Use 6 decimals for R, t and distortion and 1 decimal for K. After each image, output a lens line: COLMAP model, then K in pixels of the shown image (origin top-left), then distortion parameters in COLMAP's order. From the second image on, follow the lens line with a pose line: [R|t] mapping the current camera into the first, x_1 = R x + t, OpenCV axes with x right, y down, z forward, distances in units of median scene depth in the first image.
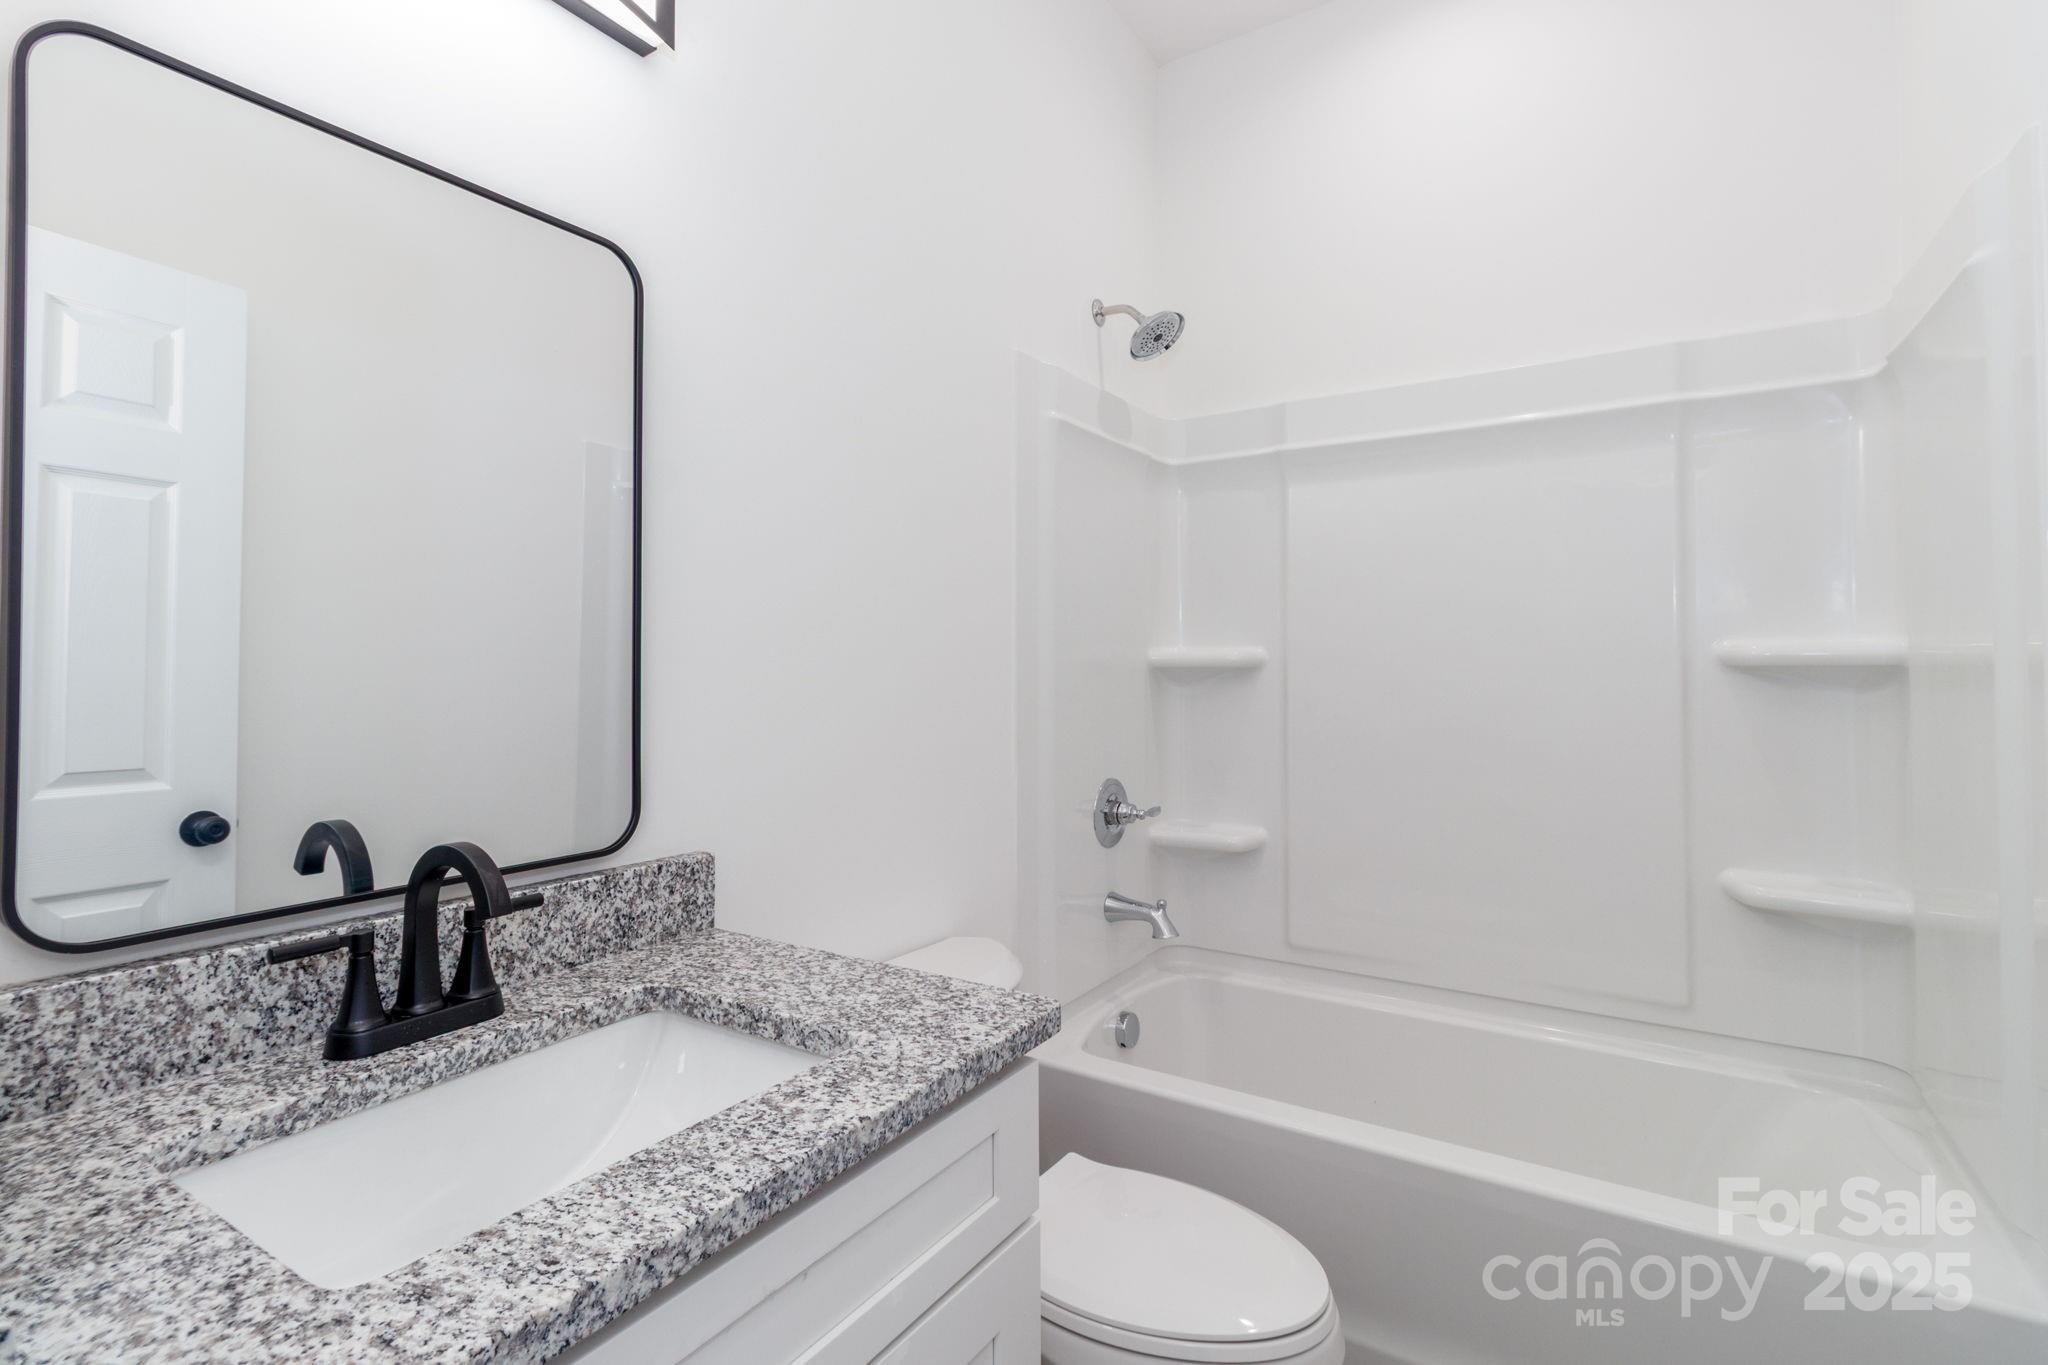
lens RADIAL K [[973.0, 0, 1013.9], [0, 973.0, 665.6], [0, 0, 1]] dist [0.004703, -0.002106]
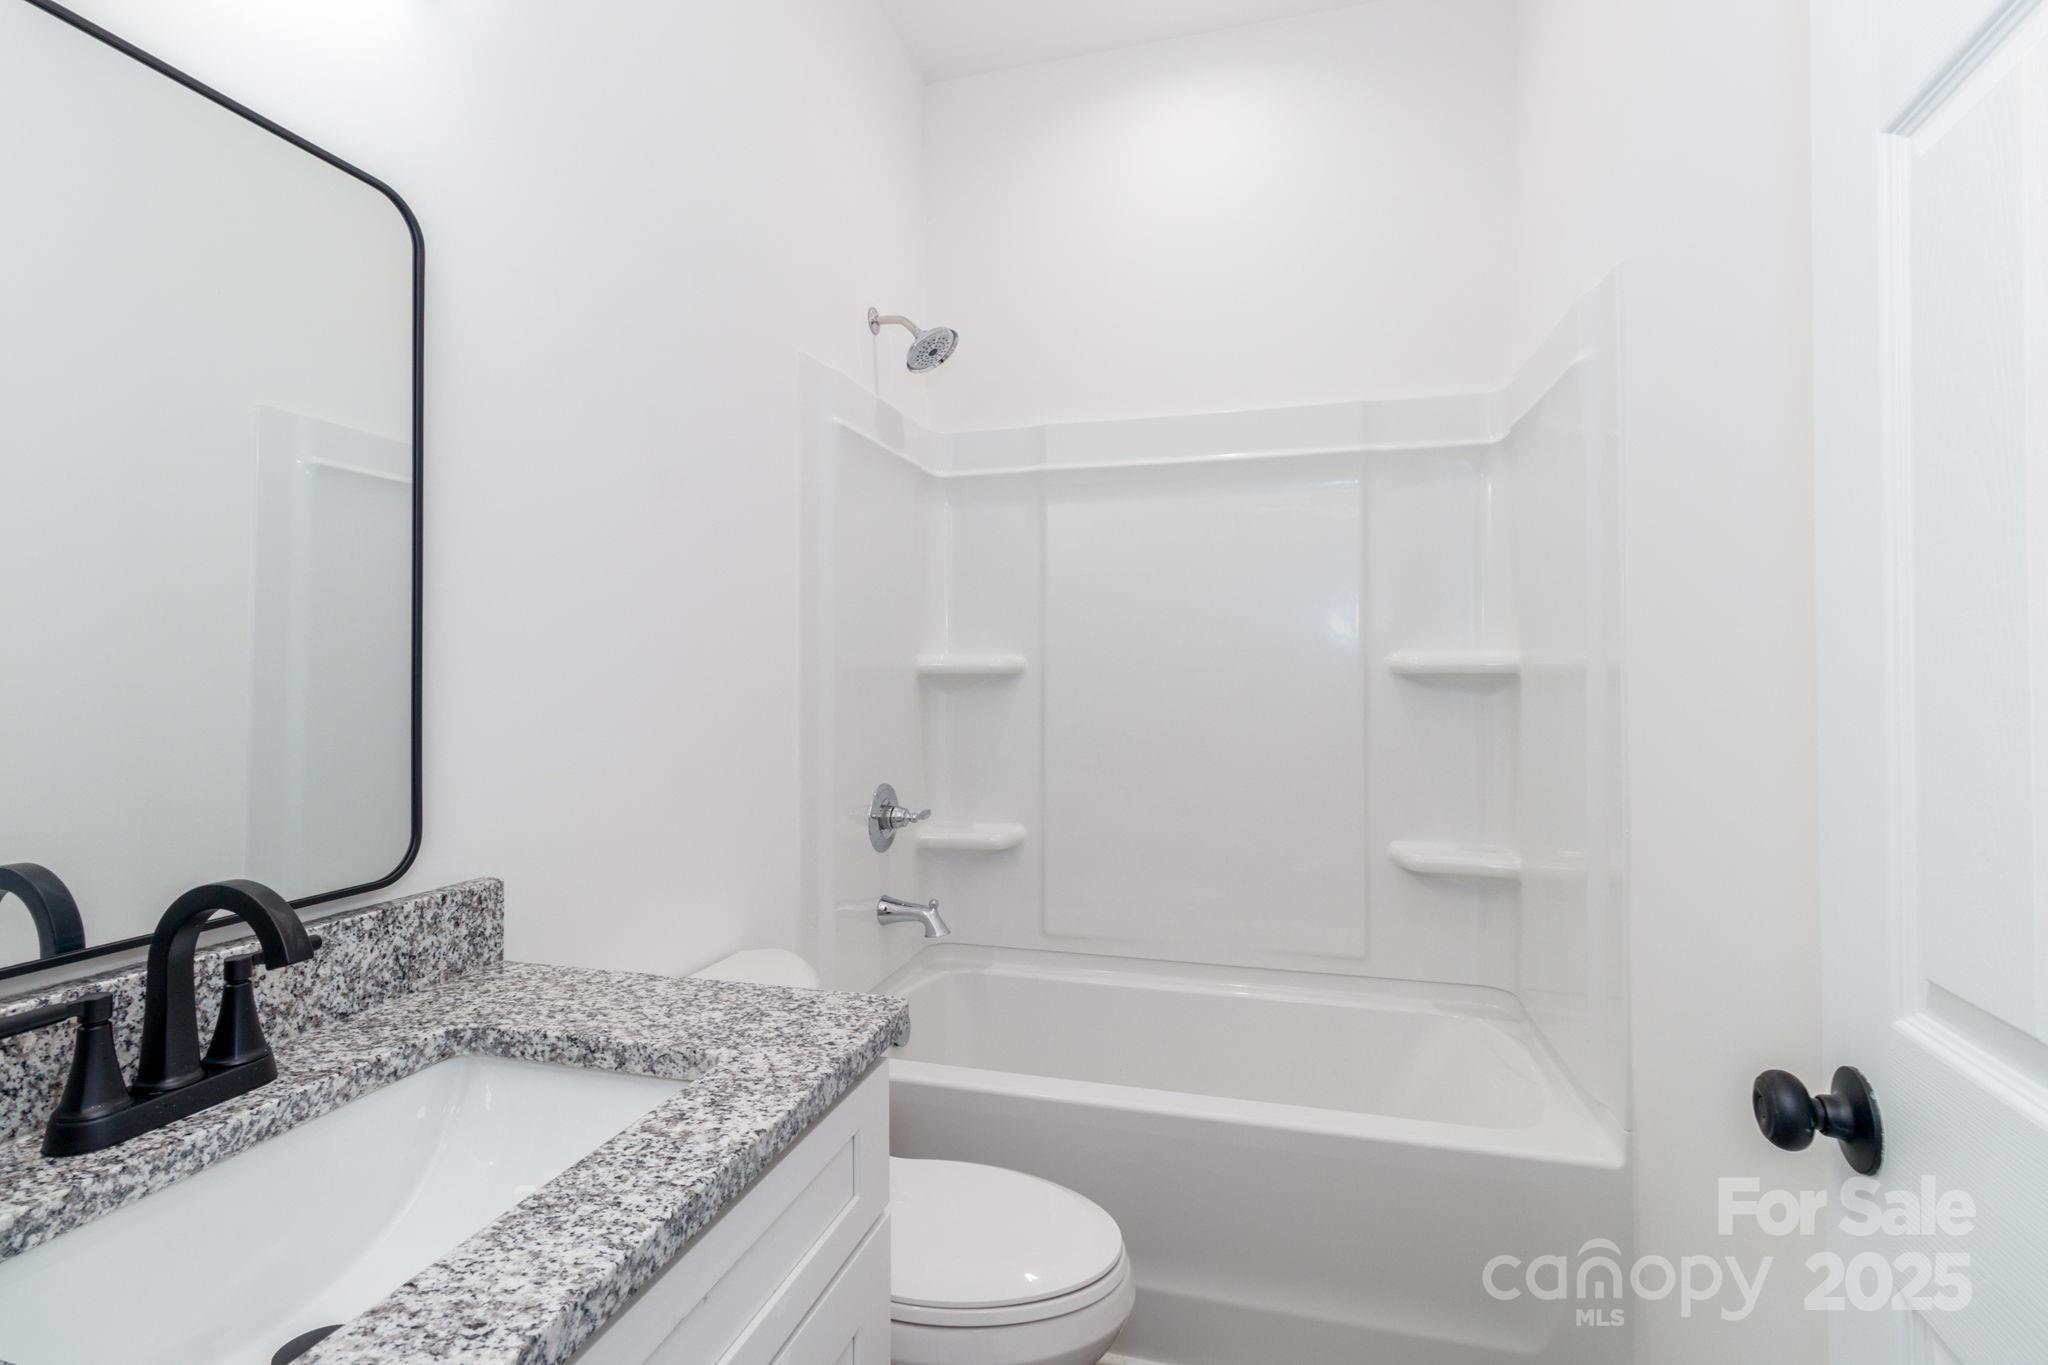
lens RADIAL K [[973.0, 0, 1014.9], [0, 973.0, 682.1], [0, 0, 1]] dist [0.004703, -0.002106]
pose [[0.952206, -0.001035, 0.305455, -0.145375], [-0.002046, 0.999950, 0.009766, 0.000166], [-0.305450, -0.009925, 0.952156, -0.008833]]
